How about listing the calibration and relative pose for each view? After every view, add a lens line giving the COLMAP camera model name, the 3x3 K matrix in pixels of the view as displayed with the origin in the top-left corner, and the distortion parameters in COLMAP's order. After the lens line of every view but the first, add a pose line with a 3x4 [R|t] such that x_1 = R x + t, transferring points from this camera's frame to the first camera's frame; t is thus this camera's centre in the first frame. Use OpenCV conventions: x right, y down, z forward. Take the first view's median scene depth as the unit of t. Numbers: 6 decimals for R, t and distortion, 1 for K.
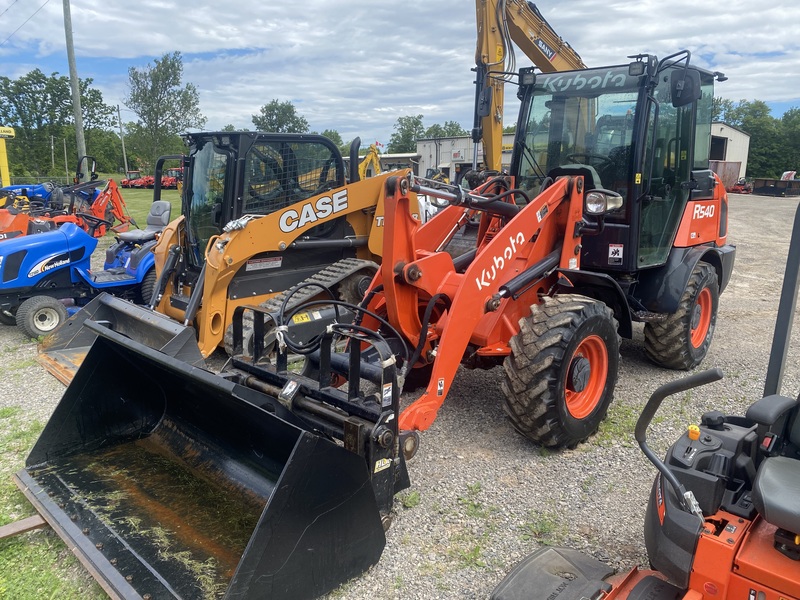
lens RADIAL K [[618.7, 0, 400.0], [0, 618.7, 300.0], [0, 0, 1]] dist [-0.007547, -0.009061]
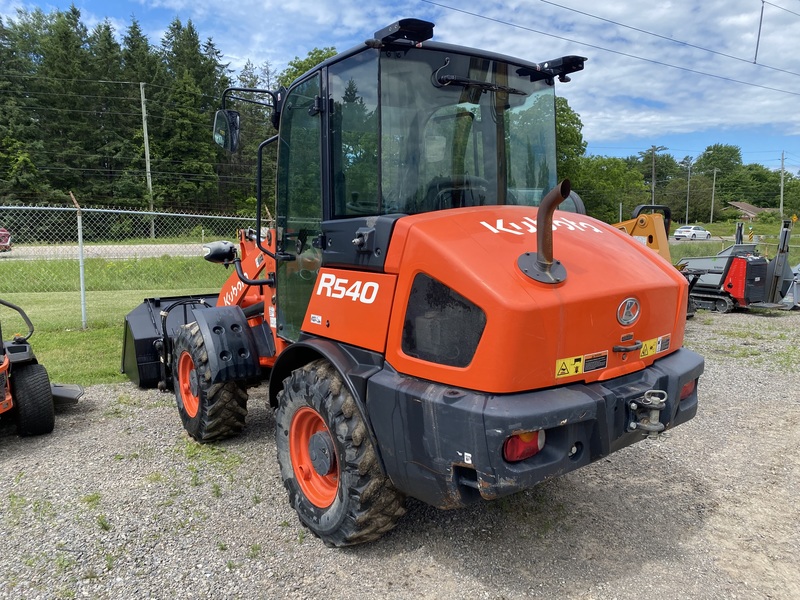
lens RADIAL K [[618.7, 0, 400.0], [0, 618.7, 300.0], [0, 0, 1]] dist [-0.007547, -0.009061]
pose [[-0.139334, 0.103895, -0.984780, 1.147002], [-0.218766, 0.966679, 0.132938, -0.238070], [0.965778, 0.233959, -0.111962, 1.185357]]
